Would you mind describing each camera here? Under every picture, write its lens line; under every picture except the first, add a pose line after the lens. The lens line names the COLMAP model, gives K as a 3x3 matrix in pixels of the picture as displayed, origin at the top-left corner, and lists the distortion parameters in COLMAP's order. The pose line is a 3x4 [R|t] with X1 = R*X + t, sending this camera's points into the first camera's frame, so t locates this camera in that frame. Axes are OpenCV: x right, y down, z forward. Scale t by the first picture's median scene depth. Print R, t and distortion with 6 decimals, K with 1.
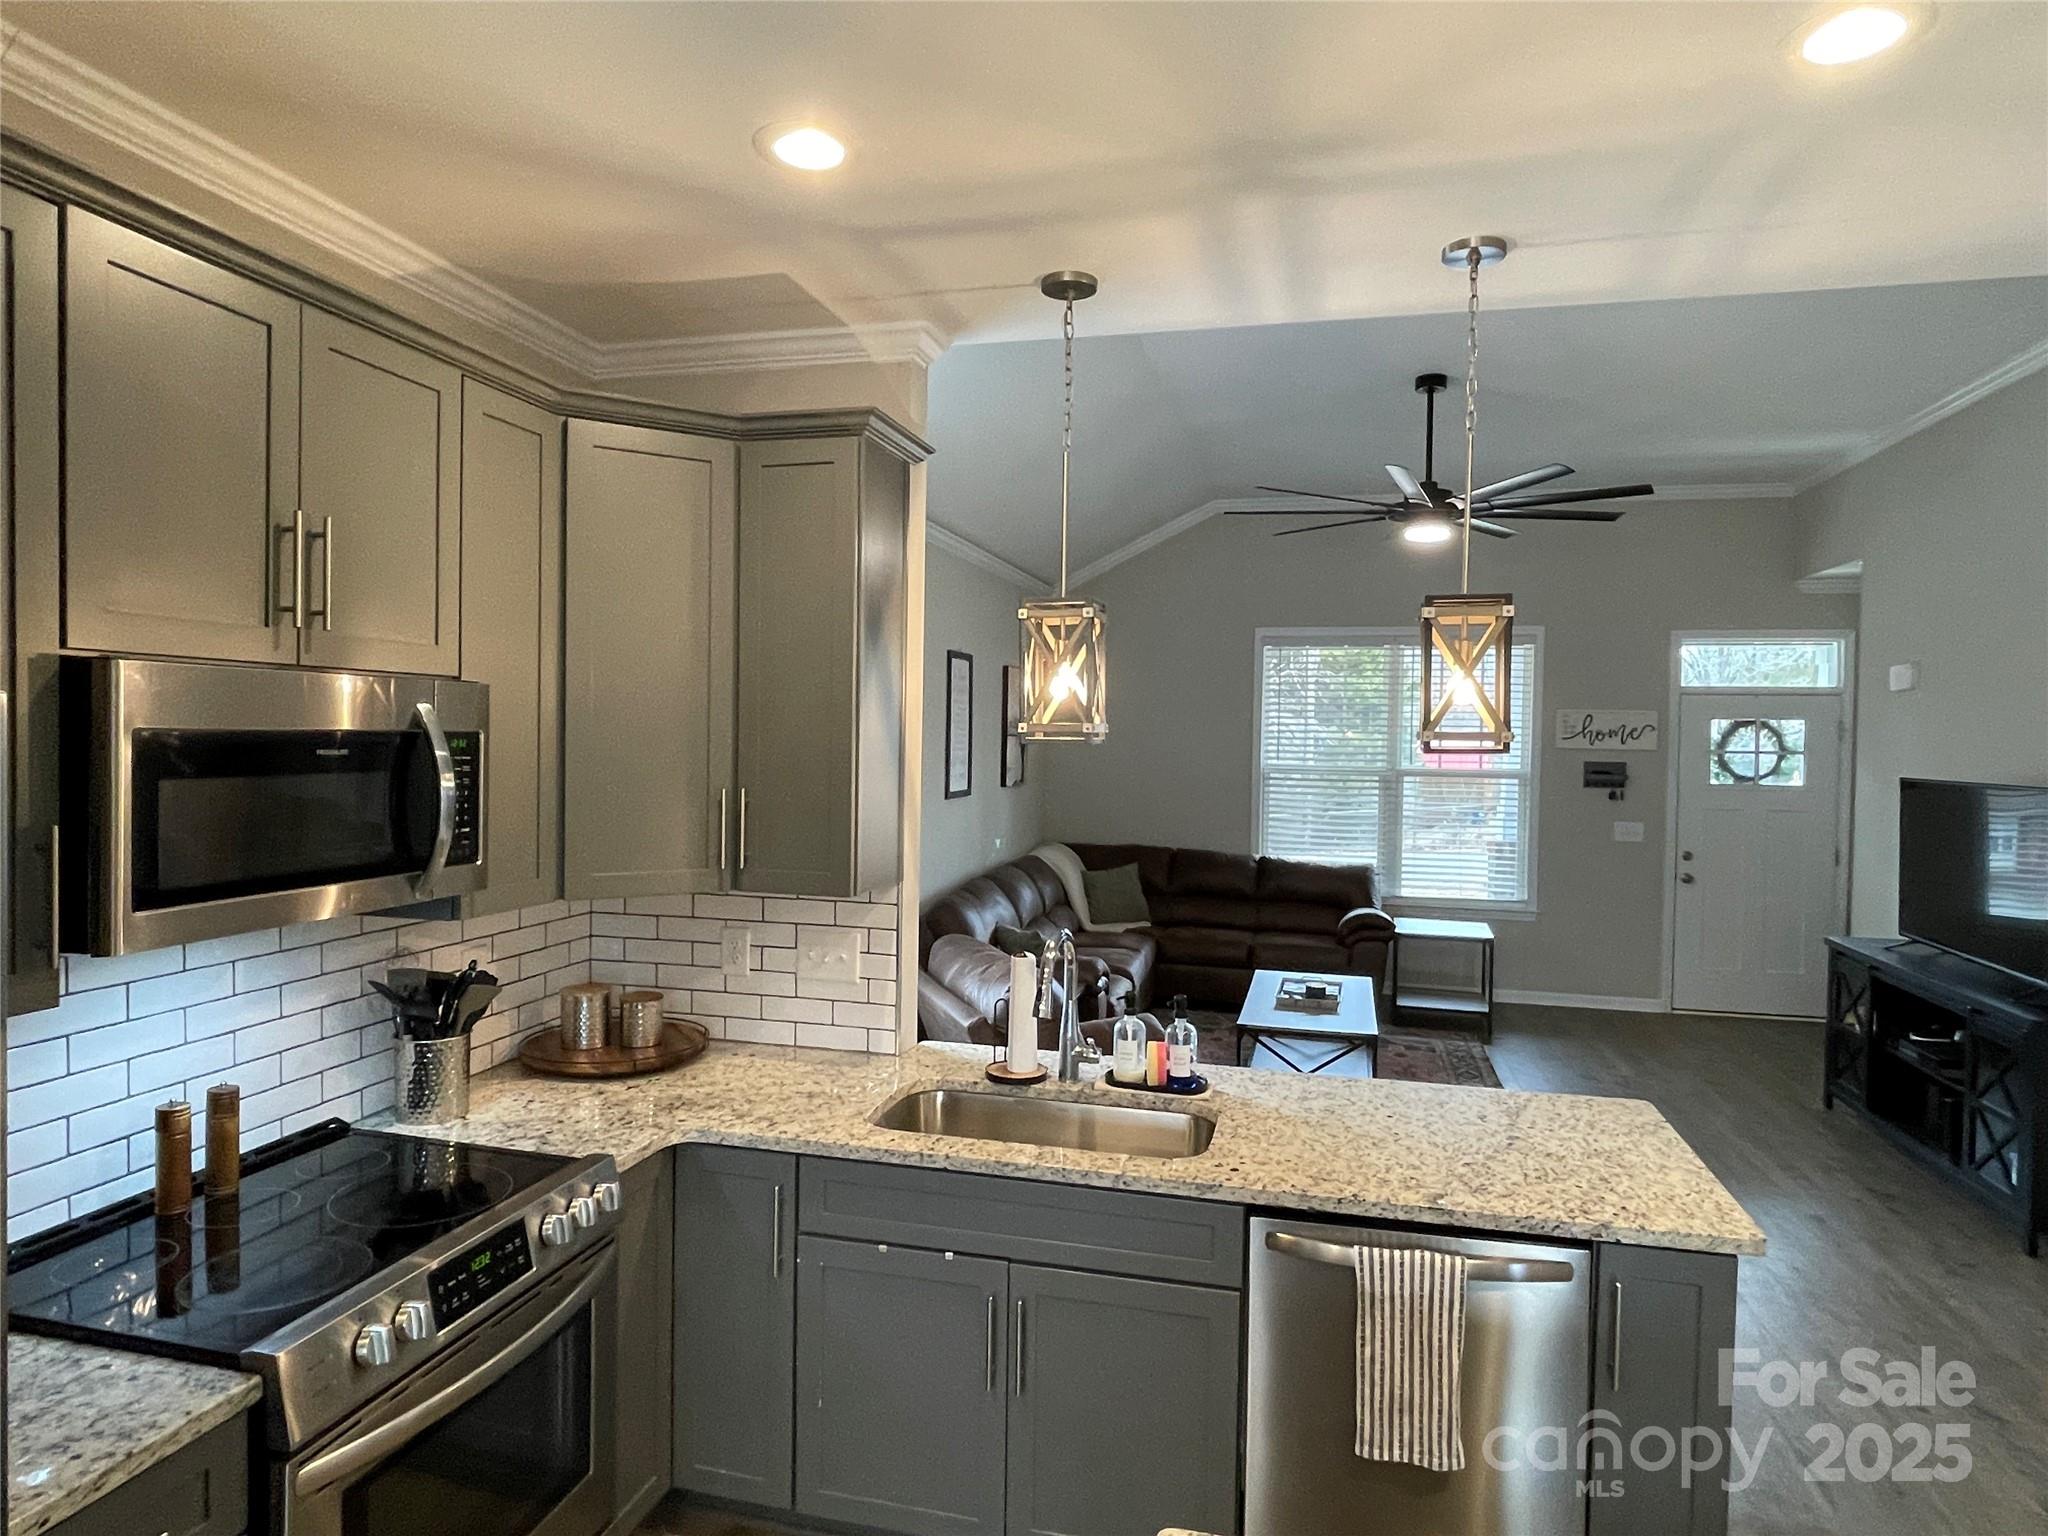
lens RADIAL K [[1194.1, 0, 1023.0], [0, 1194.1, 769.5], [0, 0, 1]] dist [-0.003933, -0.004271]
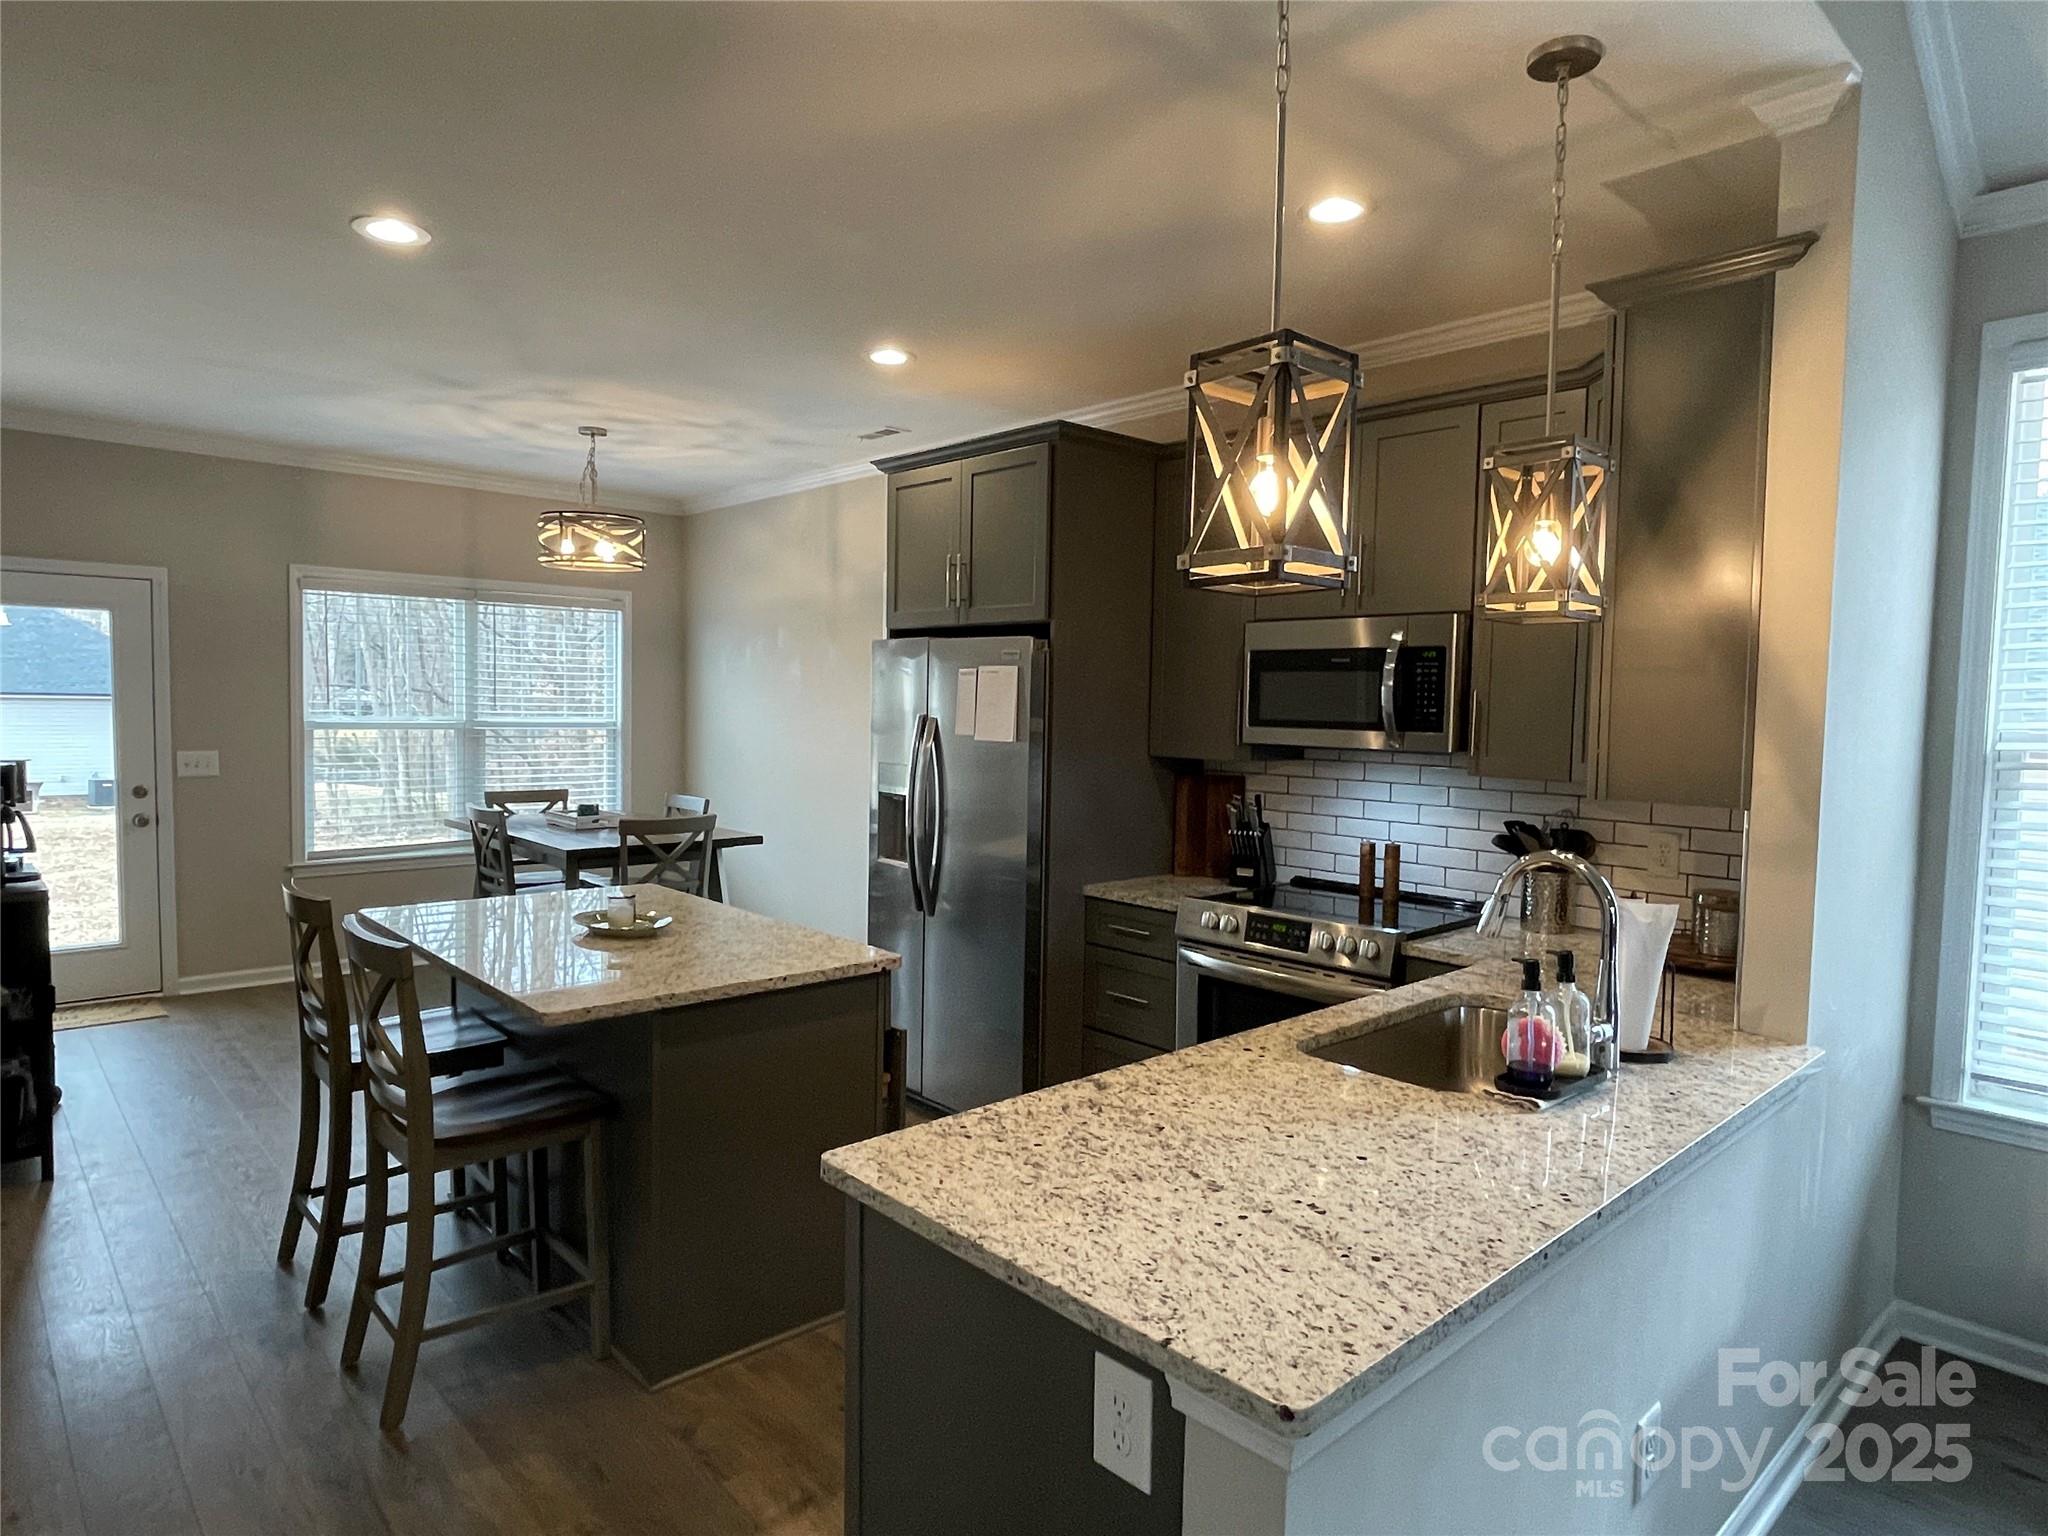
lens RADIAL K [[1194.1, 0, 1023.0], [0, 1194.1, 769.5], [0, 0, 1]] dist [-0.003933, -0.004271]
pose [[-0.546331, 0.022735, -0.837261, 0.471619], [-0.053166, 0.996674, 0.061755, 0.025224], [0.835880, 0.078252, -0.543306, 0.589502]]
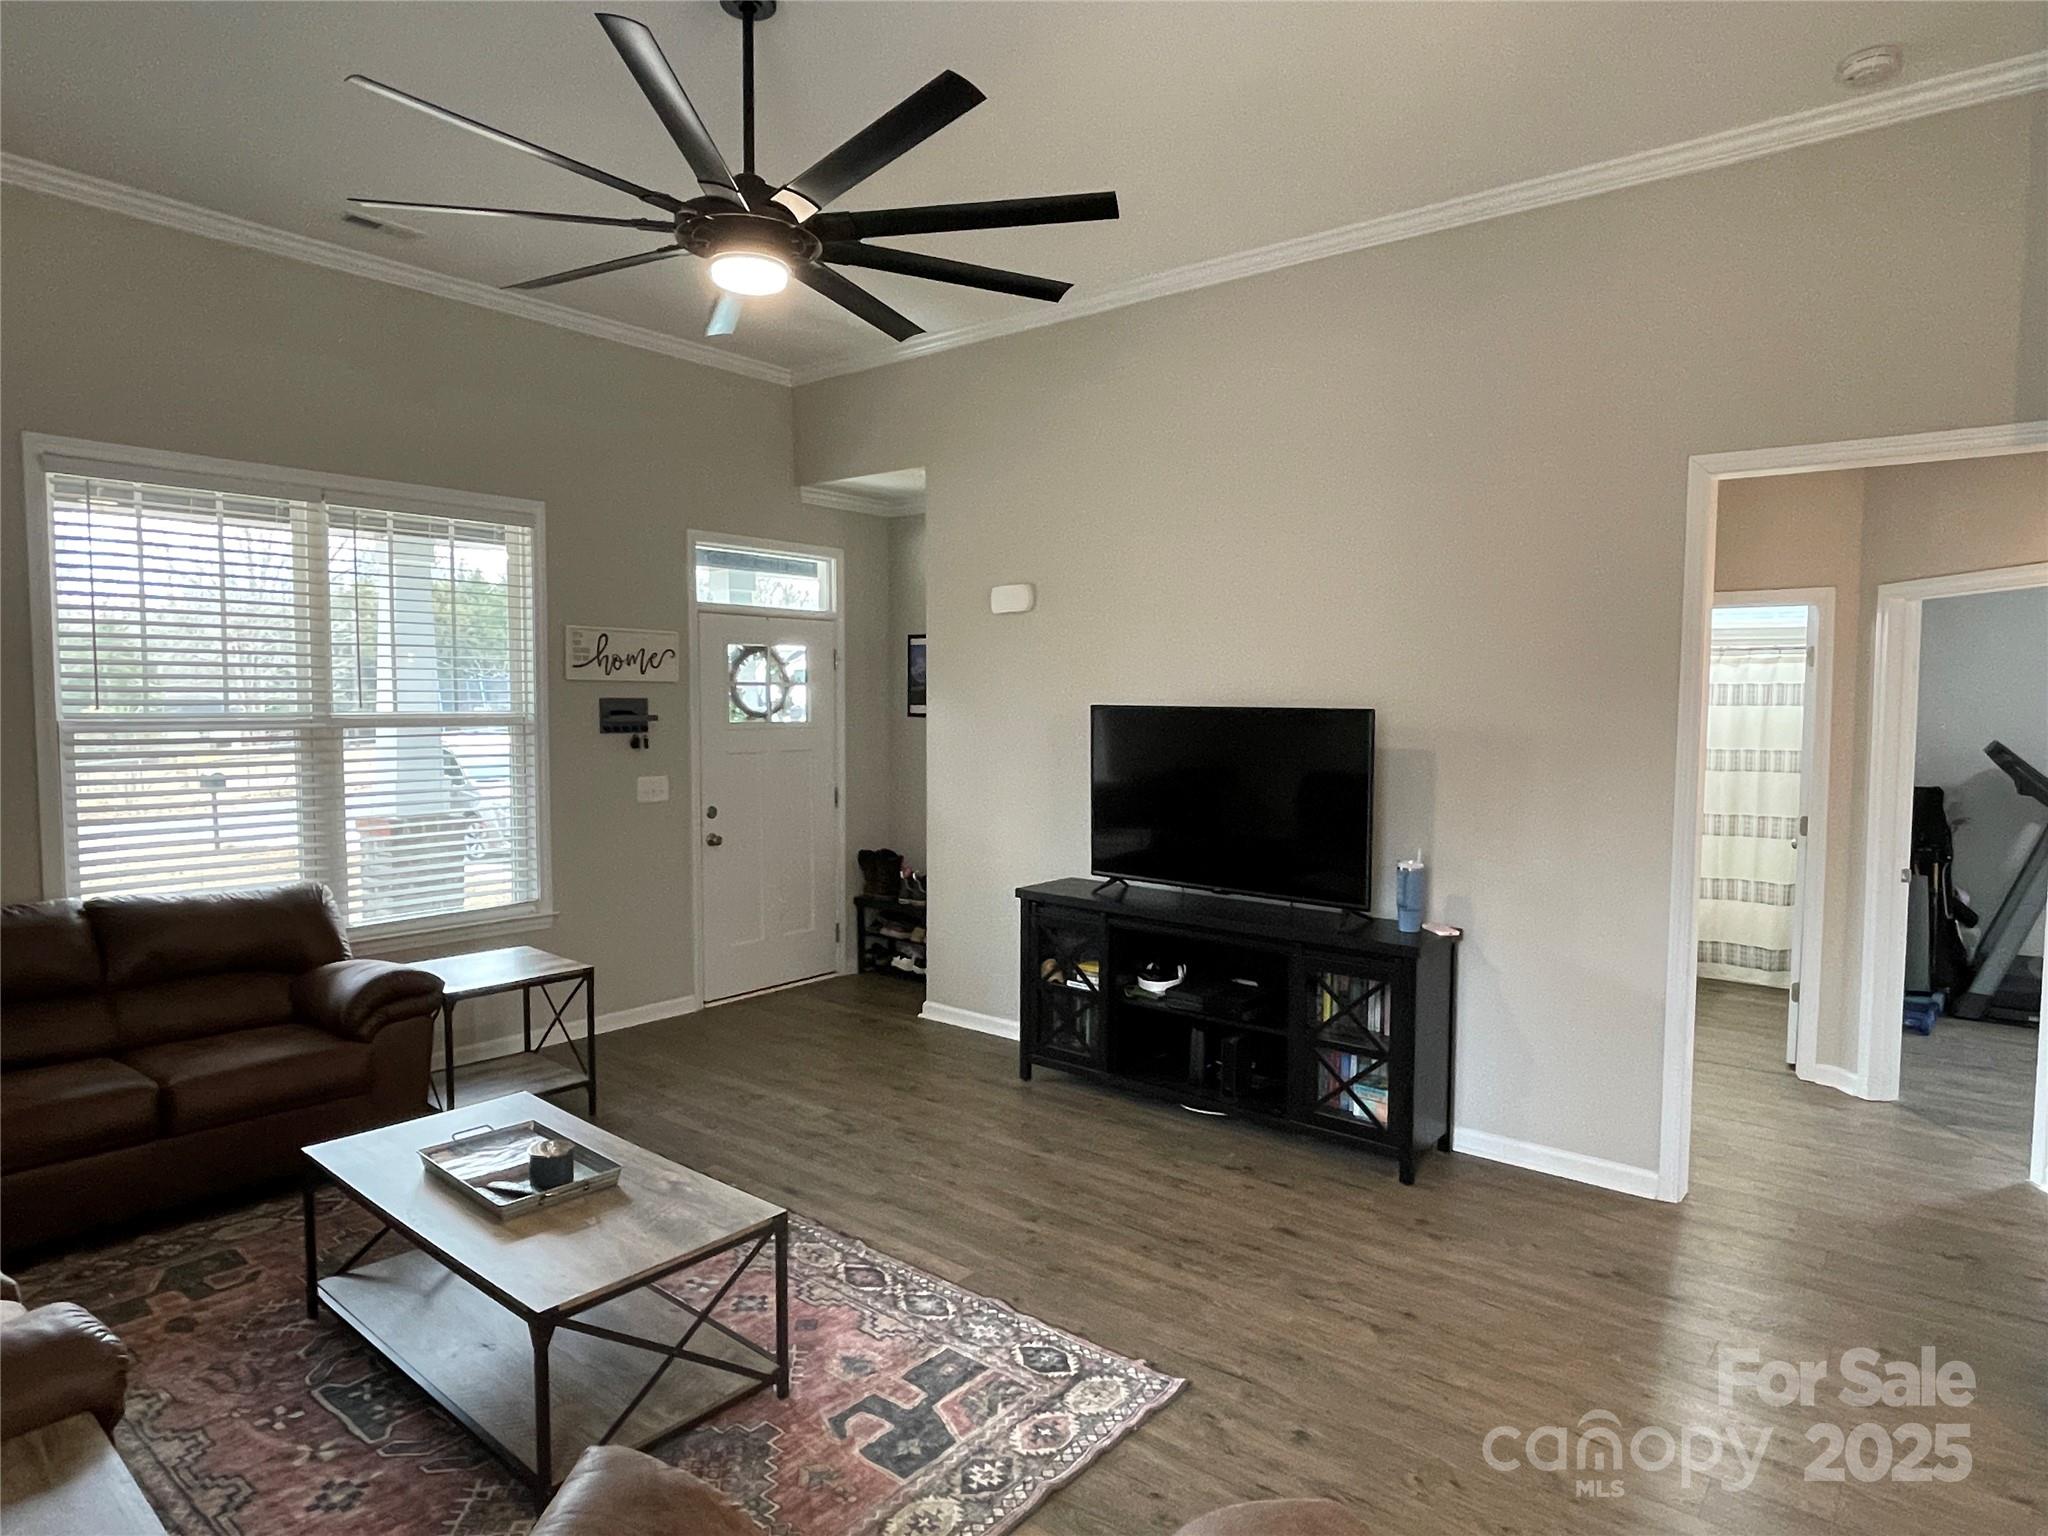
lens RADIAL K [[1194.1, 0, 1023.0], [0, 1194.1, 769.5], [0, 0, 1]] dist [-0.003933, -0.004271]
pose [[0.424454, -0.069904, 0.902747, -0.118793], [0.029509, 0.997554, 0.063371, -0.002621], [-0.904969, -0.000258, 0.425478, 0.667924]]
